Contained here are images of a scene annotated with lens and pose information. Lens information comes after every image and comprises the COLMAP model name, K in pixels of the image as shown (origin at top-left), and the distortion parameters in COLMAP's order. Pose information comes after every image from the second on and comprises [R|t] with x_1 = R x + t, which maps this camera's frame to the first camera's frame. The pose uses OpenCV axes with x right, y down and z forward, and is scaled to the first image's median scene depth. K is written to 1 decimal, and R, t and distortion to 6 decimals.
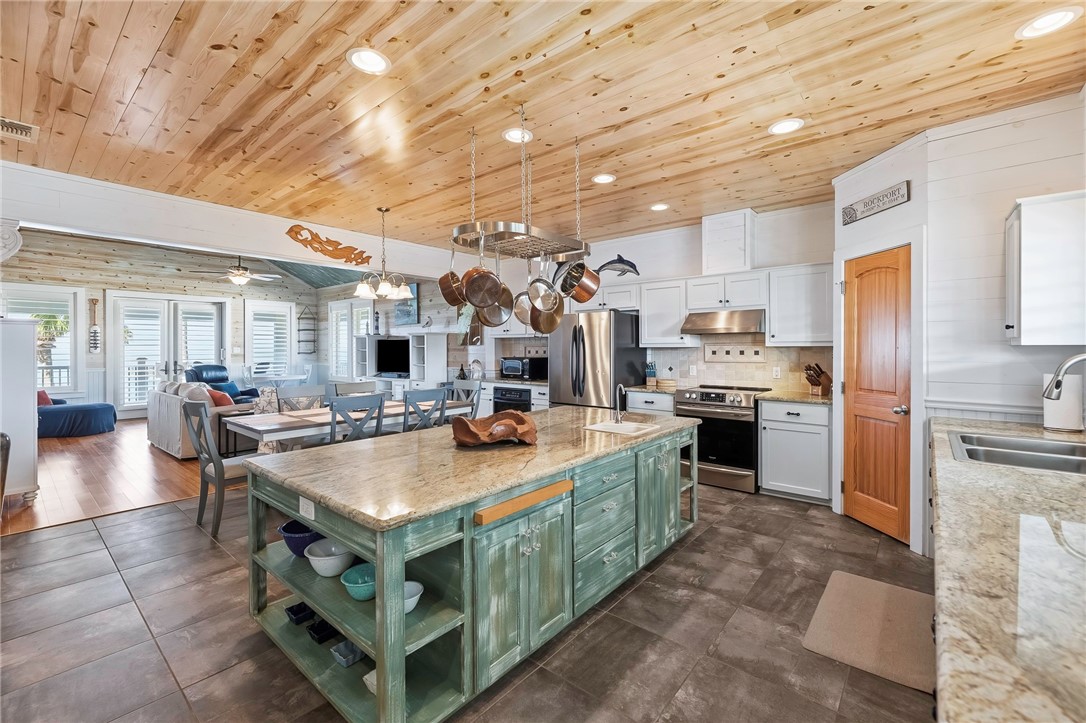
lens RADIAL K [[447.9, 0, 546.3], [0, 447.9, 347.9], [0, 0, 1]] dist [-0.000705, -0.000924]
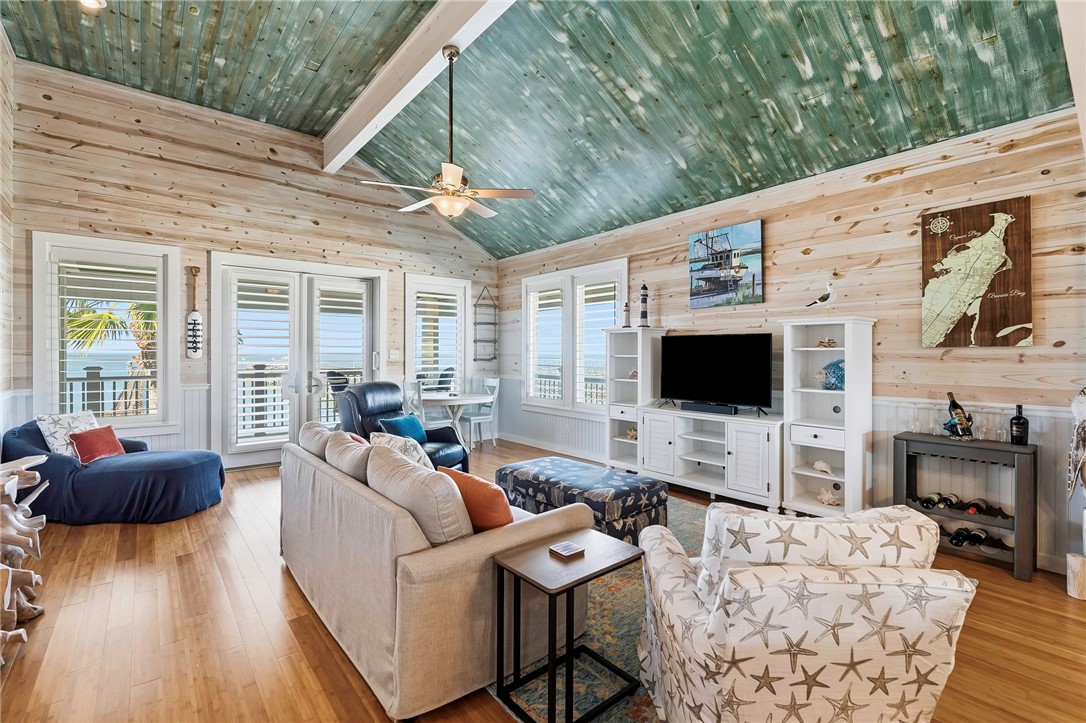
lens RADIAL K [[481.6, 0, 549.6], [0, 481.6, 354.1], [0, 0, 1]] dist [-0.002066, -0.000066]
pose [[0.983658, 0.006319, -0.179937, -0.401356], [-0.006213, 0.999980, 0.001151, 0.002352], [0.179941, -0.000015, 0.983677, 0.425436]]
